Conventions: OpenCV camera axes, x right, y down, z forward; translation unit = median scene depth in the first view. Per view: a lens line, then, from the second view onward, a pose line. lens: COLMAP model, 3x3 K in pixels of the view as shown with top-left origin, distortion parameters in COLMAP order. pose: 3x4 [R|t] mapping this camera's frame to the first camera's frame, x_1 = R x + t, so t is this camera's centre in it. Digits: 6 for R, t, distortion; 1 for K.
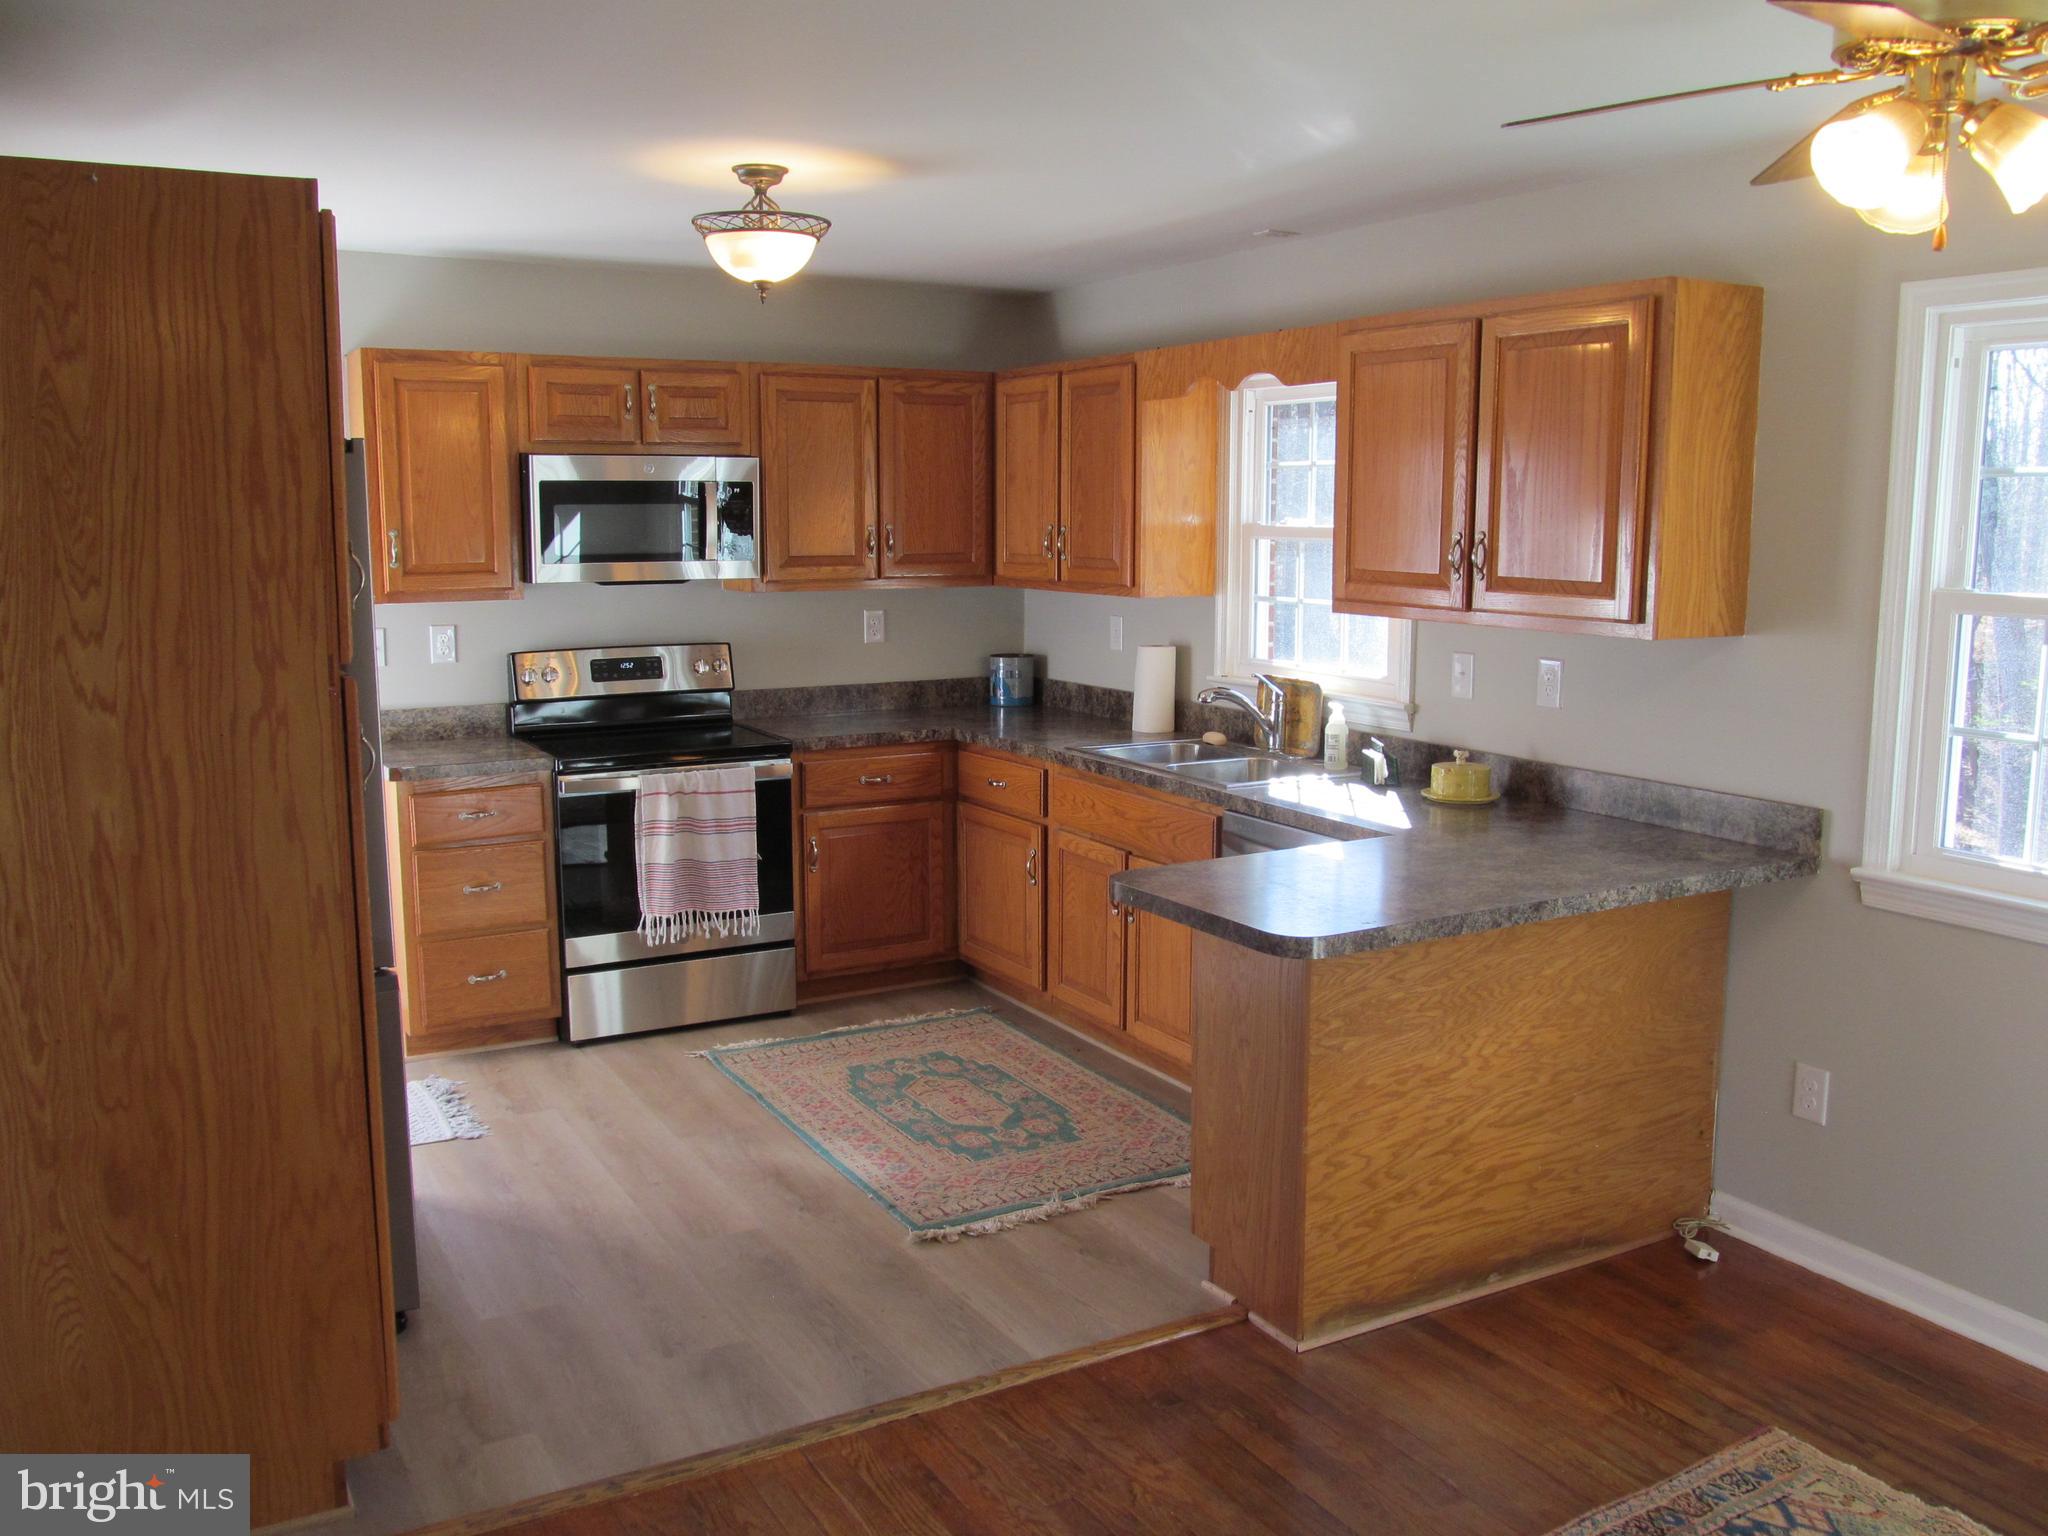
lens RADIAL K [[1724.3, 0, 1027.1], [0, 1724.3, 769.9], [0, 0, 1]] dist [-0.012052, 0.018692]
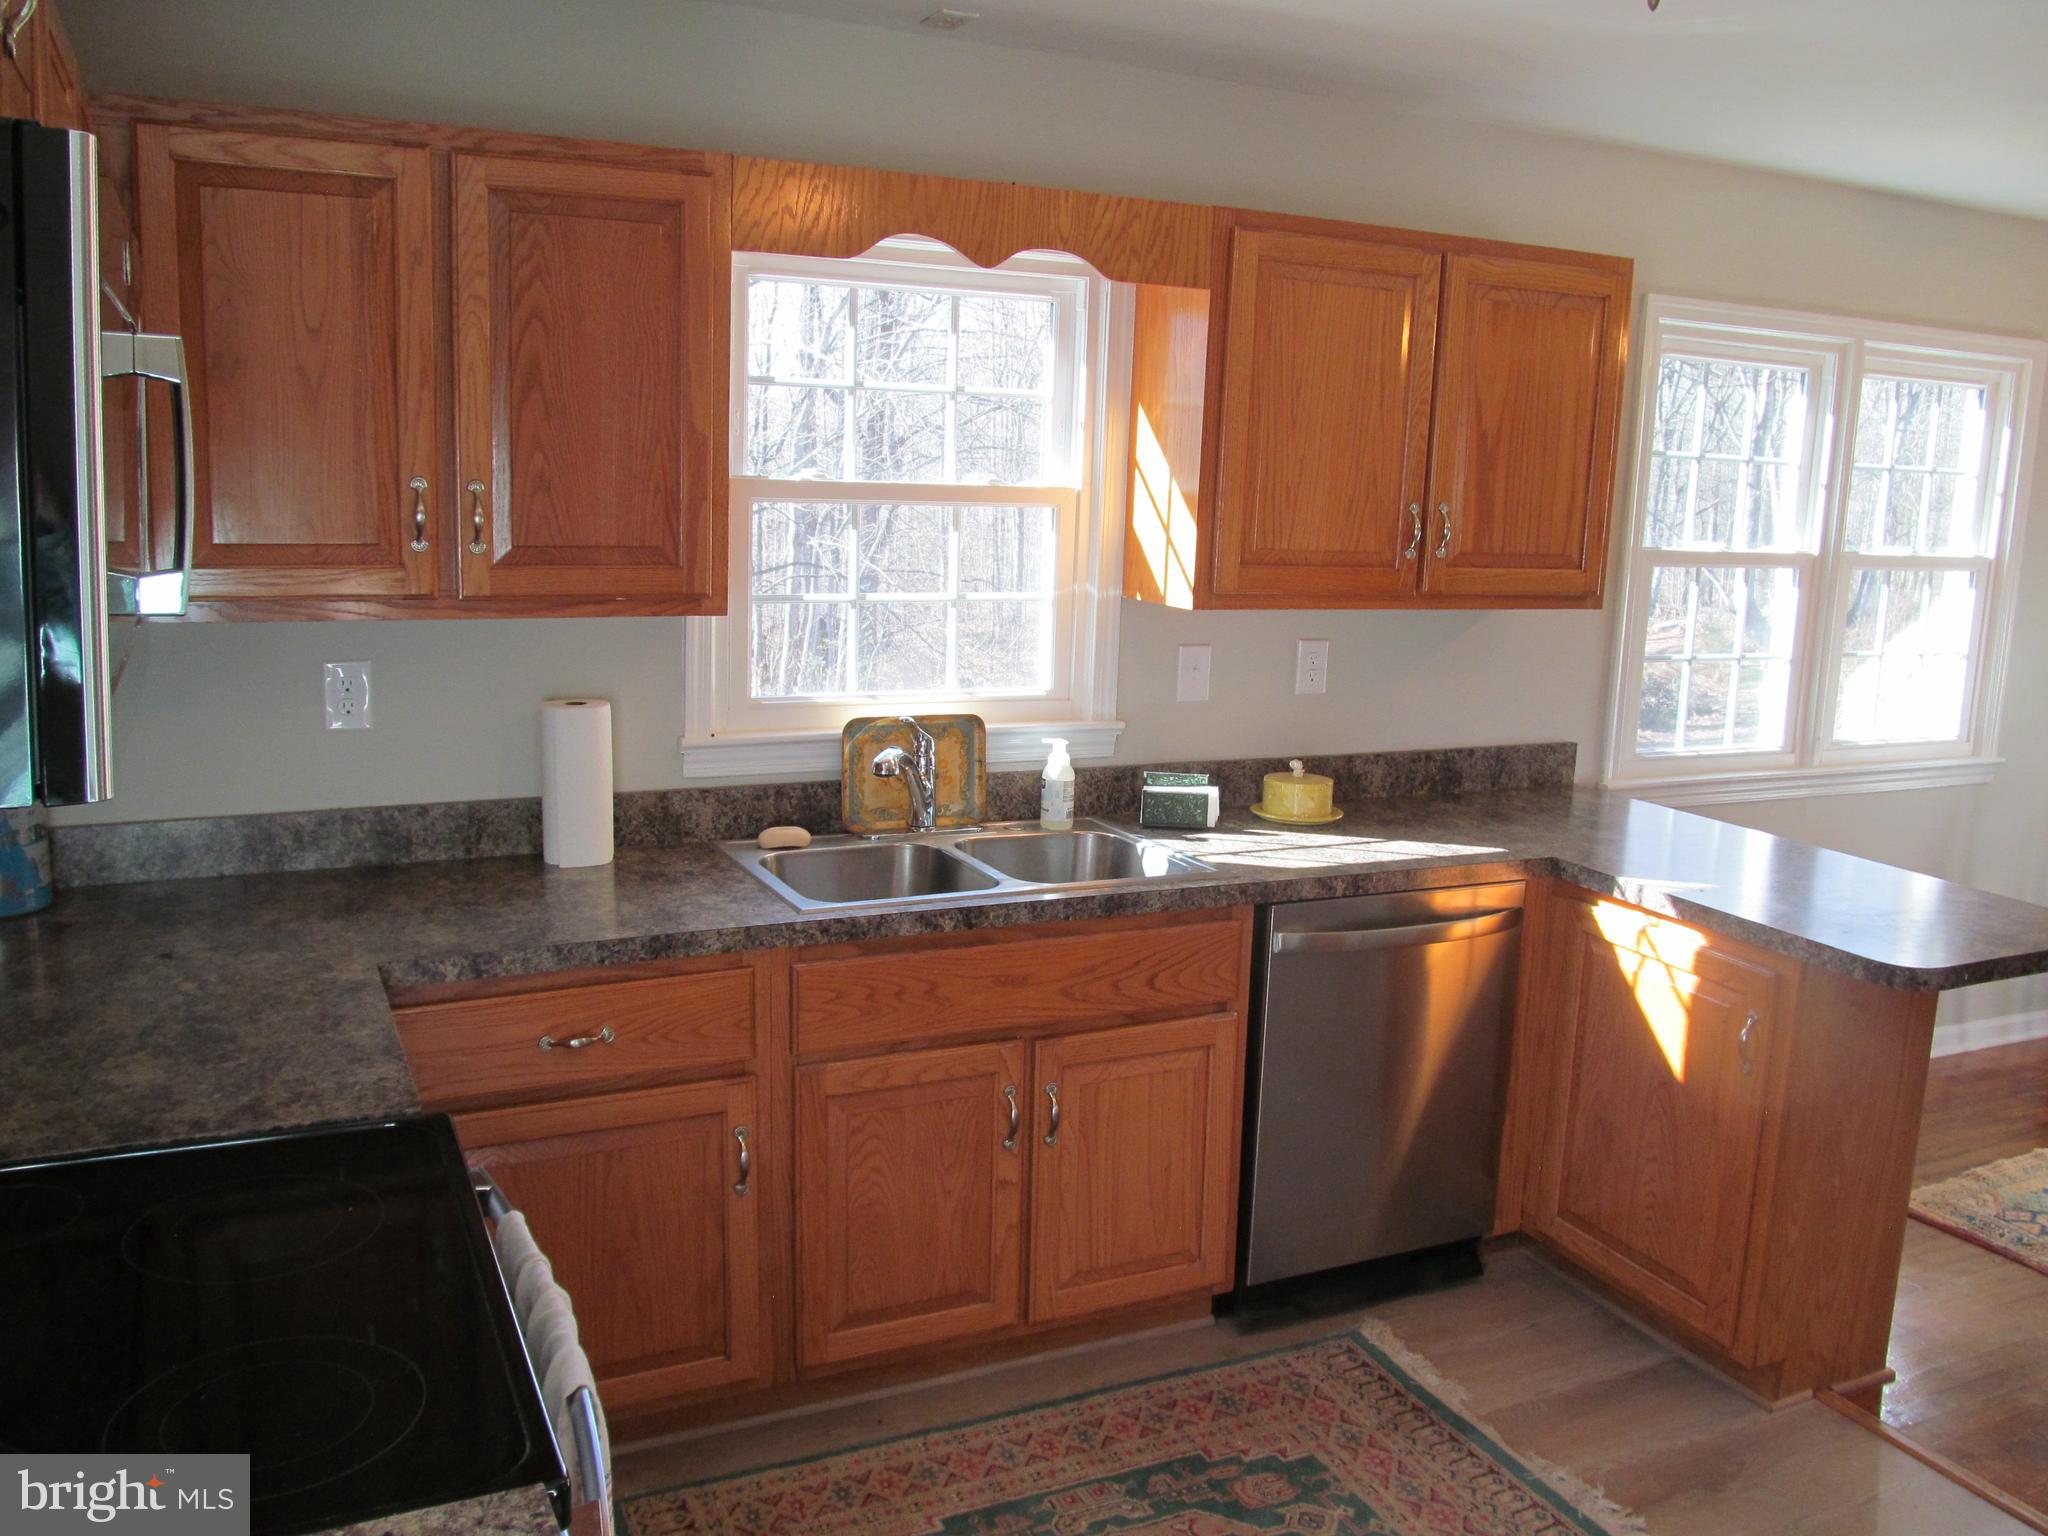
lens RADIAL K [[1724.3, 0, 1034.2], [0, 1724.3, 766.0], [0, 0, 1]] dist [-0.012052, 0.018692]
pose [[0.049253, -0.169512, 0.984297, -0.546349], [0.117218, 0.979663, 0.162849, -0.150188], [-0.991884, 0.107356, 0.068121, 1.002209]]
